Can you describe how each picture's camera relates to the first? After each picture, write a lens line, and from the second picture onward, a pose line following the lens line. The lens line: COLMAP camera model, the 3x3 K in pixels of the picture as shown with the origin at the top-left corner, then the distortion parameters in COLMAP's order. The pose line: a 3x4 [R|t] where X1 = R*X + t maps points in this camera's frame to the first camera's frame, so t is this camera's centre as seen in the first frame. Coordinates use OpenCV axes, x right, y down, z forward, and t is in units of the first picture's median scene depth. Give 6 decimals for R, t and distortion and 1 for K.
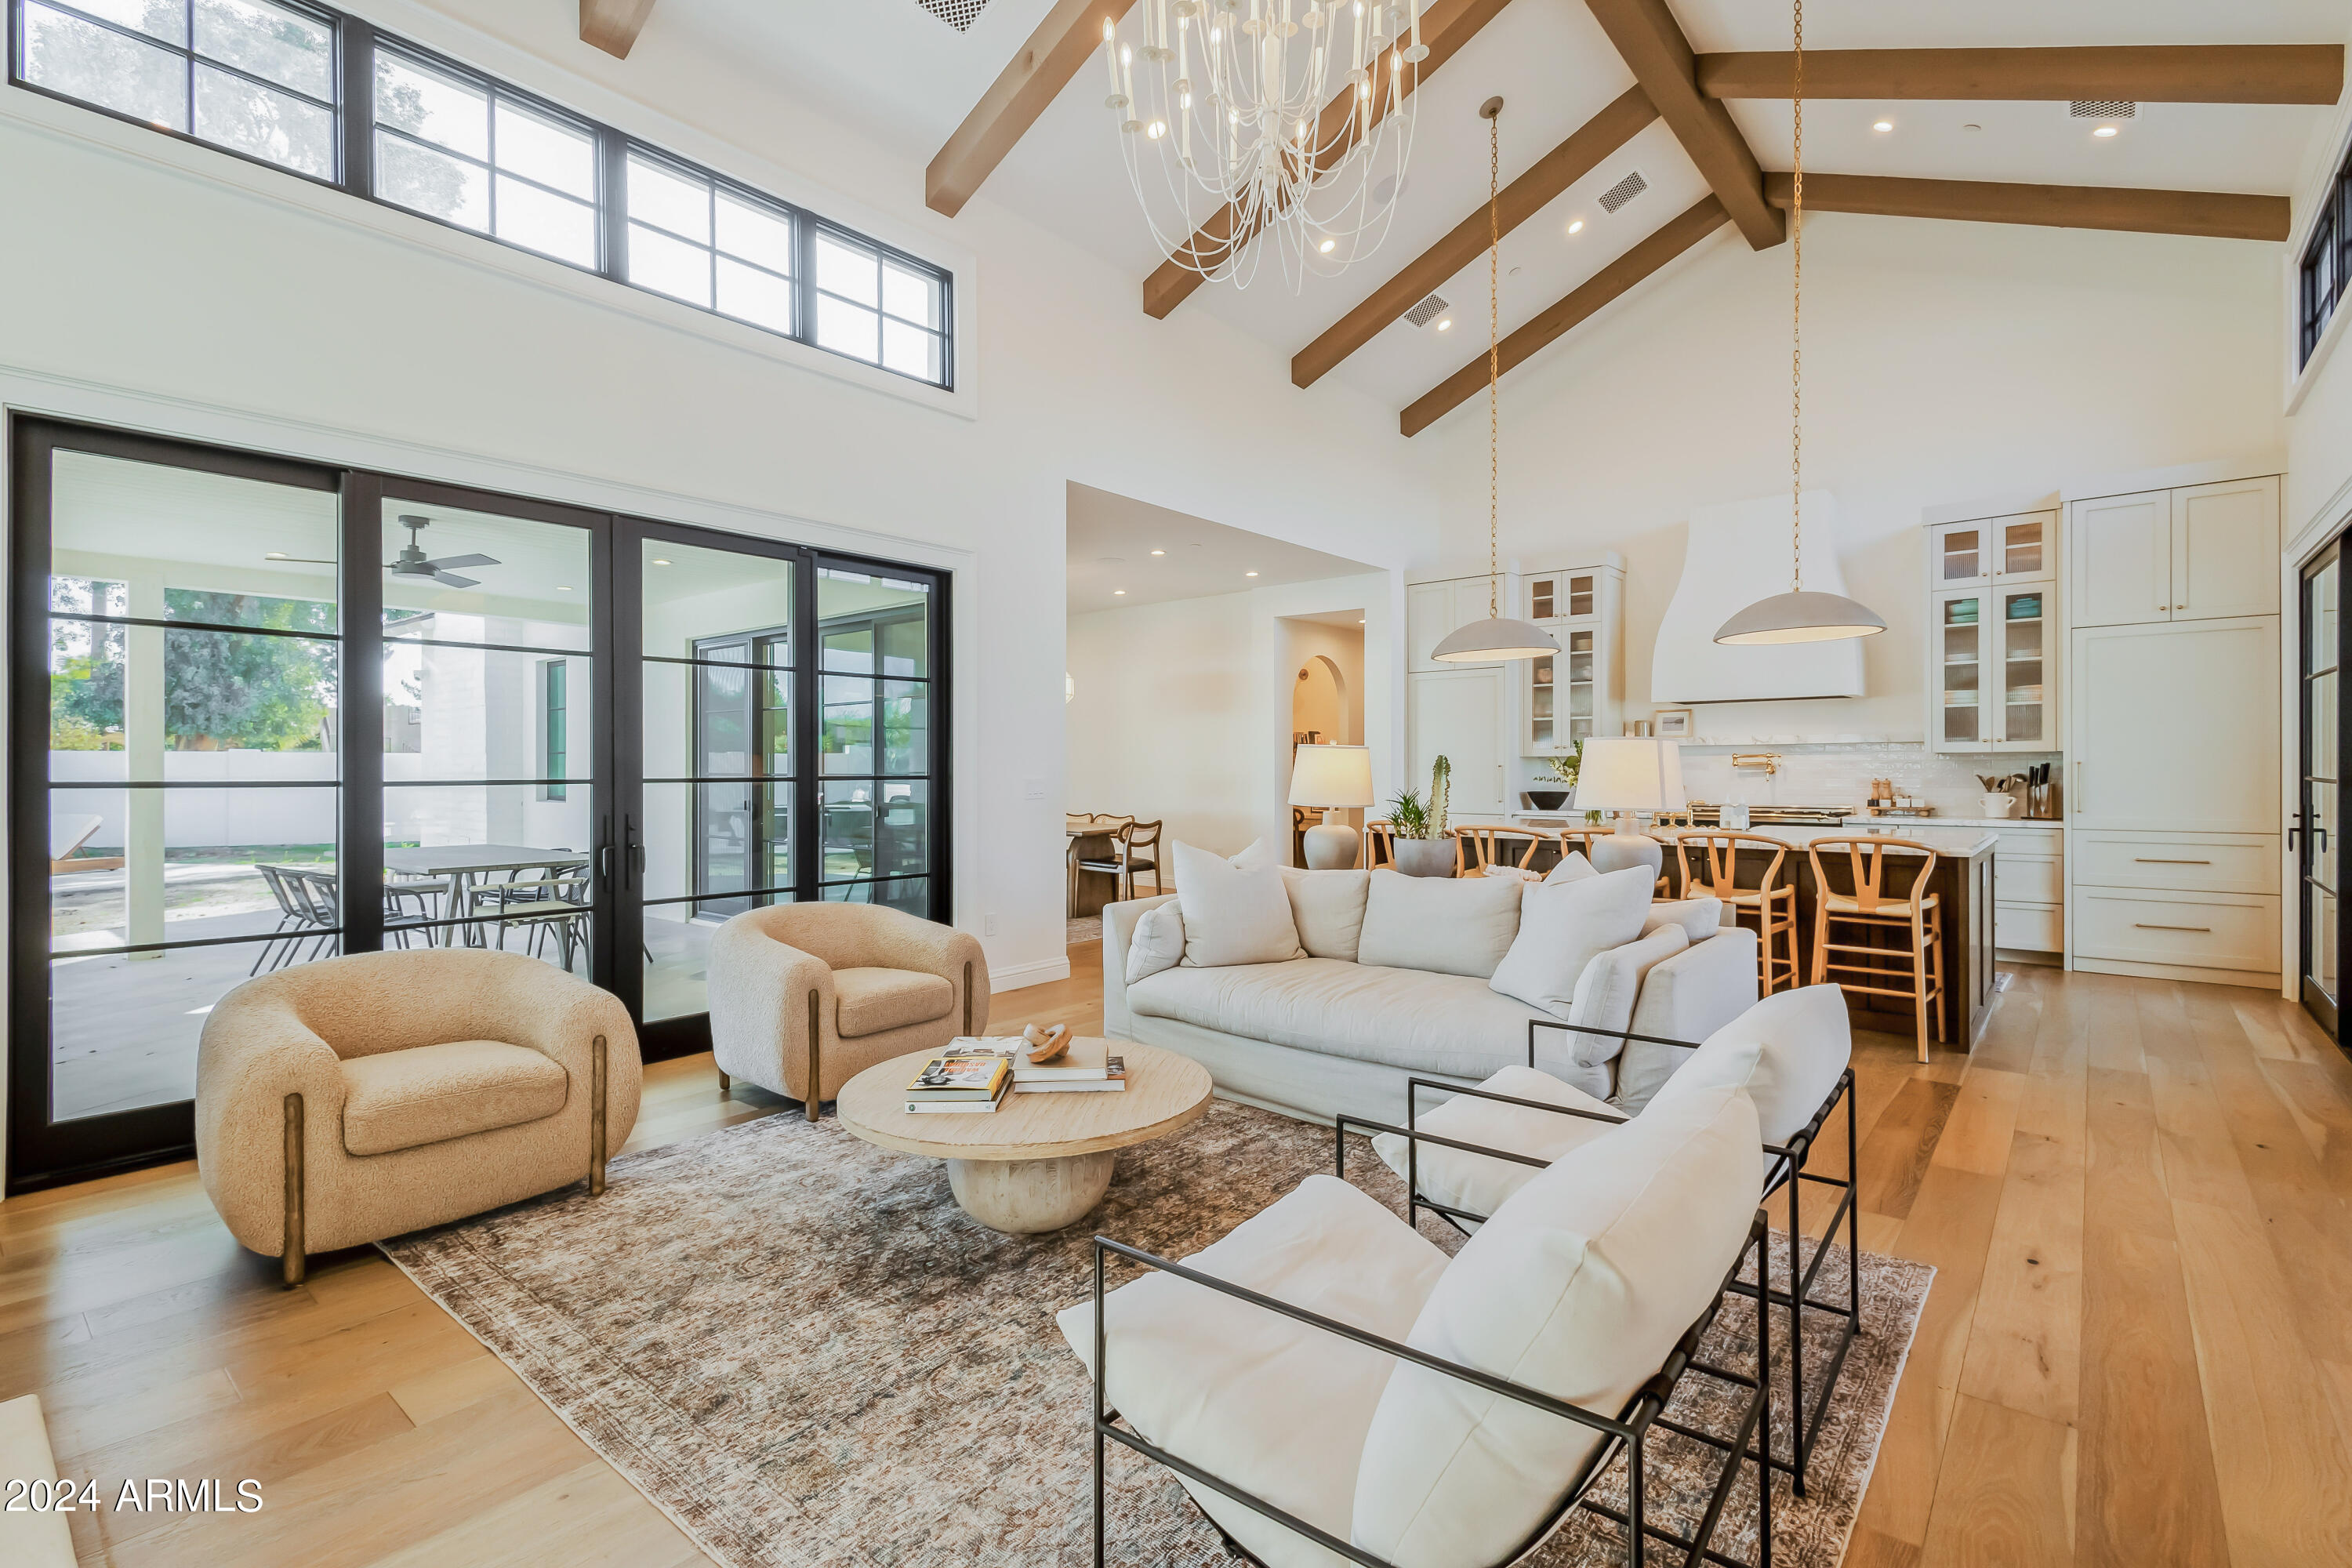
lens RADIAL K [[1090.8, 0, 1134.3], [0, 1090.8, 768.2], [0, 0, 1]] dist [0.005604, -0.001387]
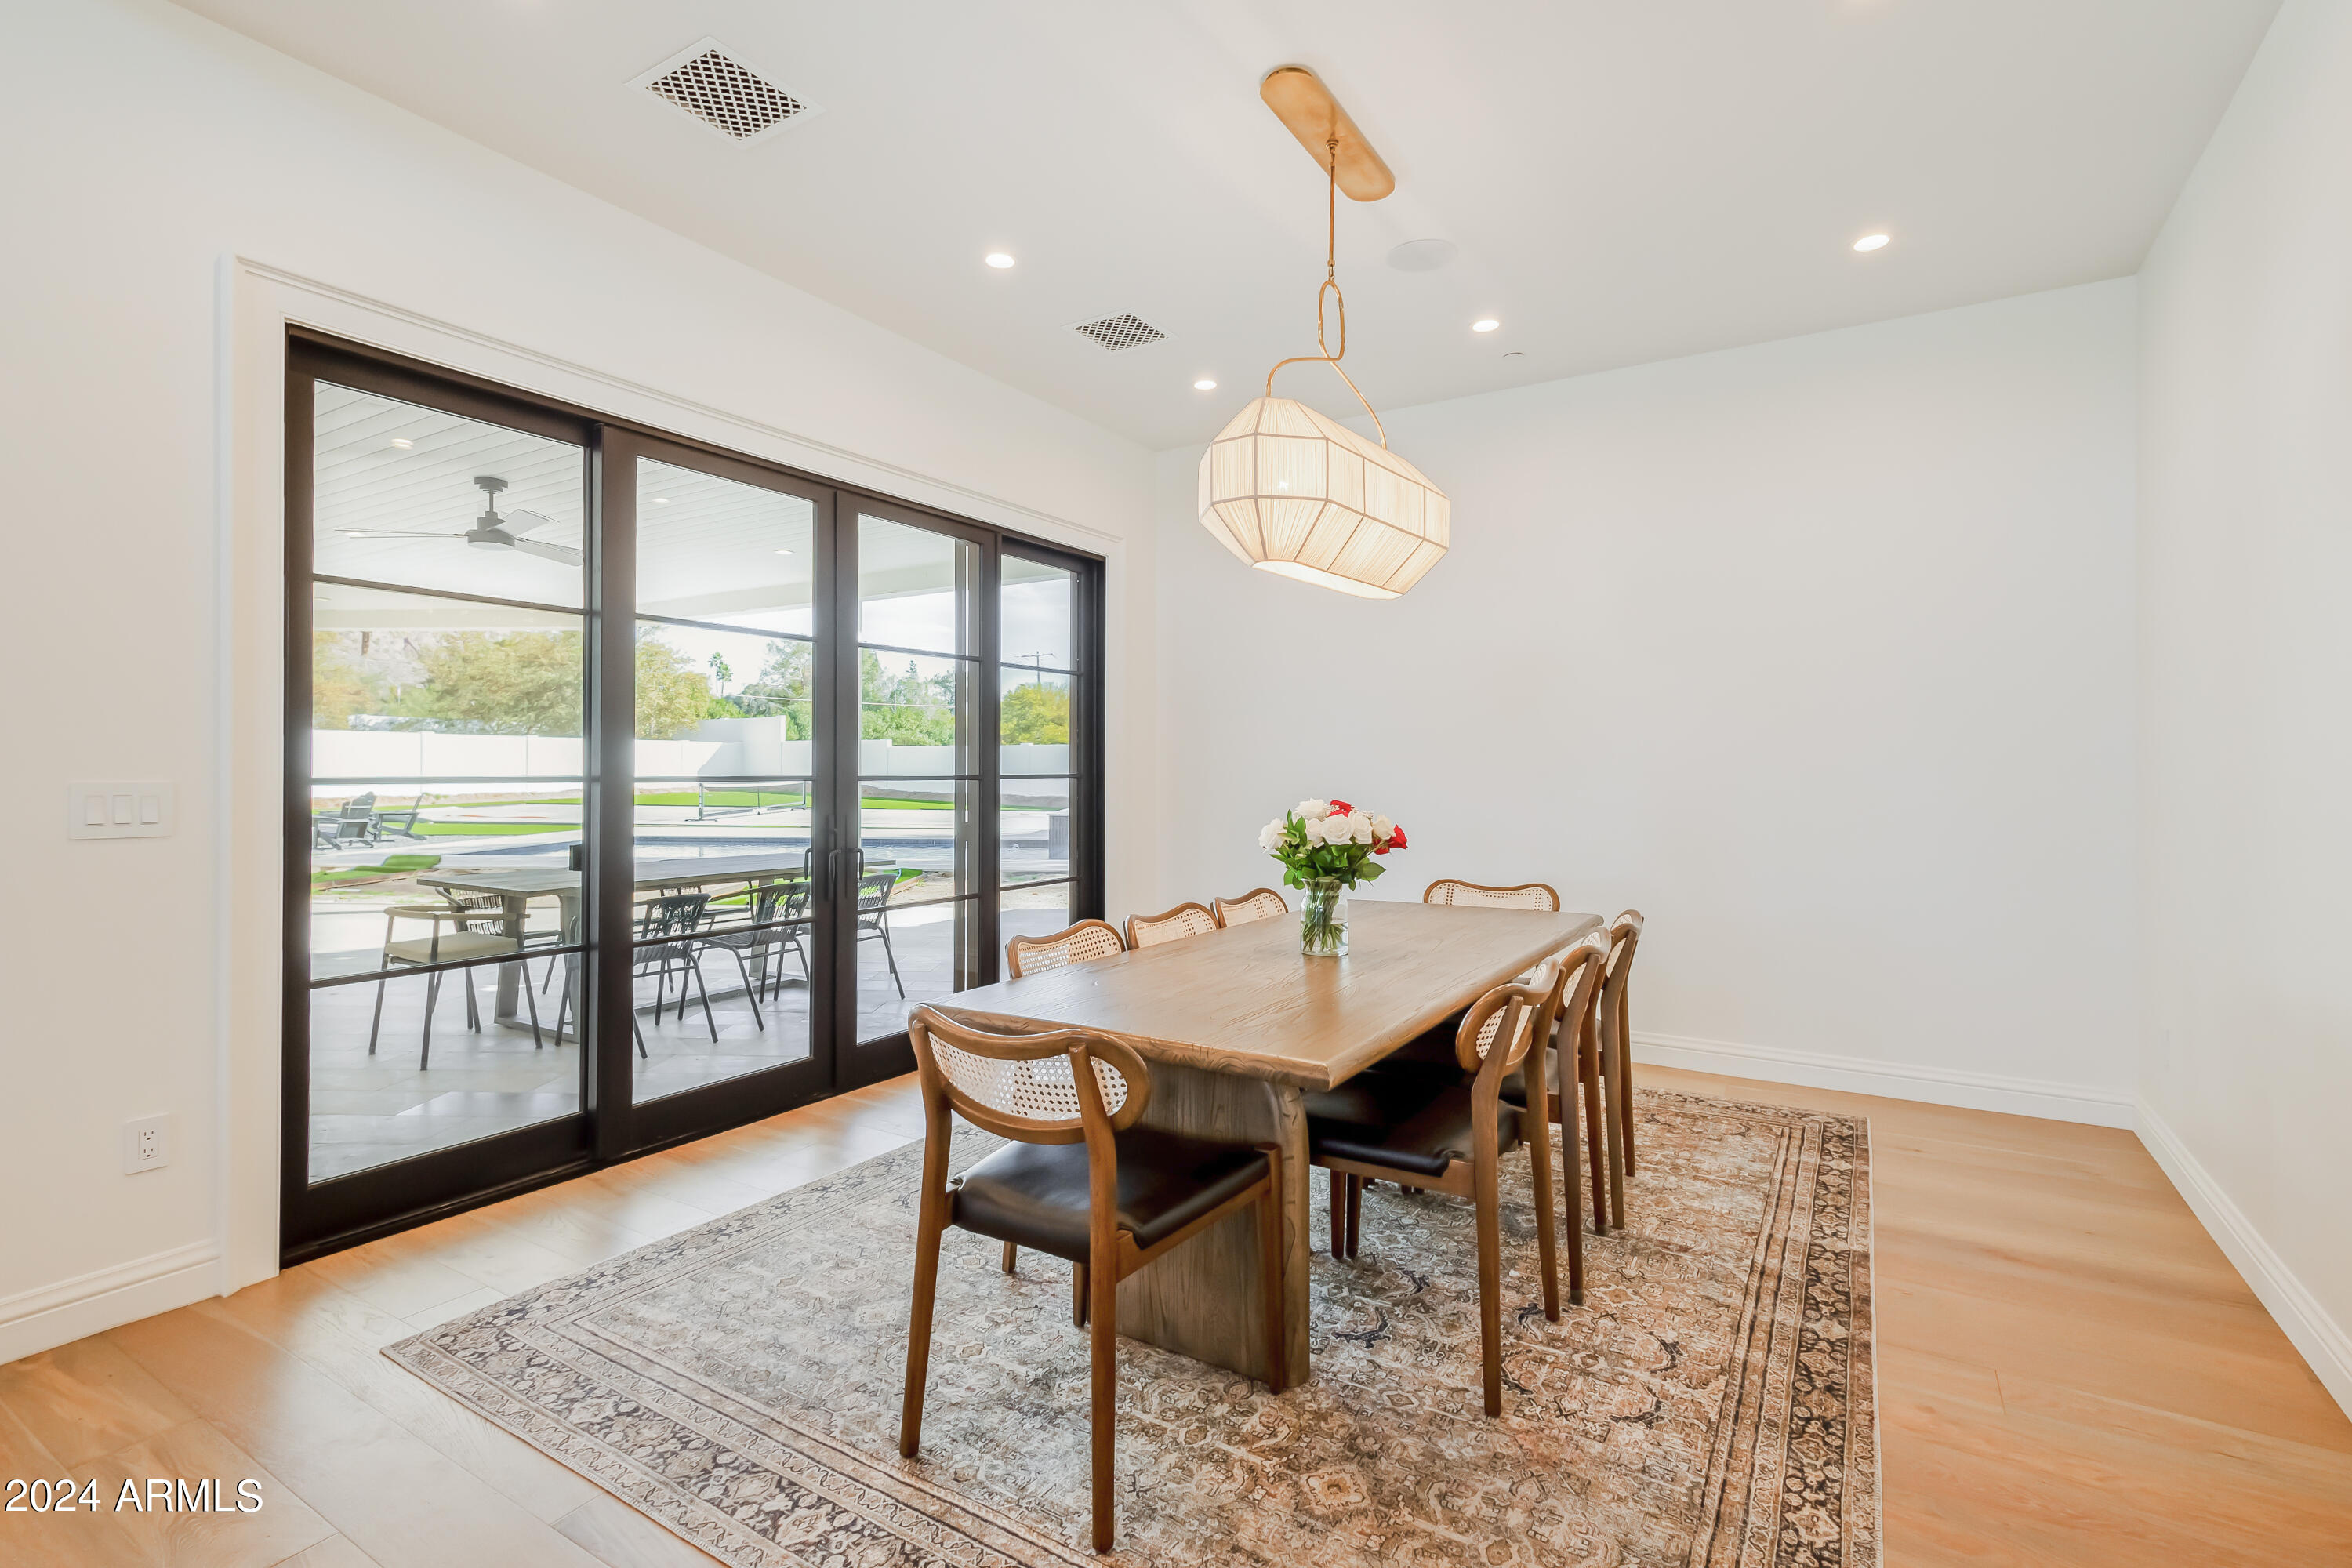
lens RADIAL K [[1090.8, 0, 1162.4], [0, 1090.8, 784.6], [0, 0, 1]] dist [0.005604, -0.001387]
pose [[0.989358, 0.003160, 0.145468, -0.334426], [-0.006105, 0.999785, 0.019806, -0.002992], [-0.145374, -0.020483, 0.989165, 0.055681]]
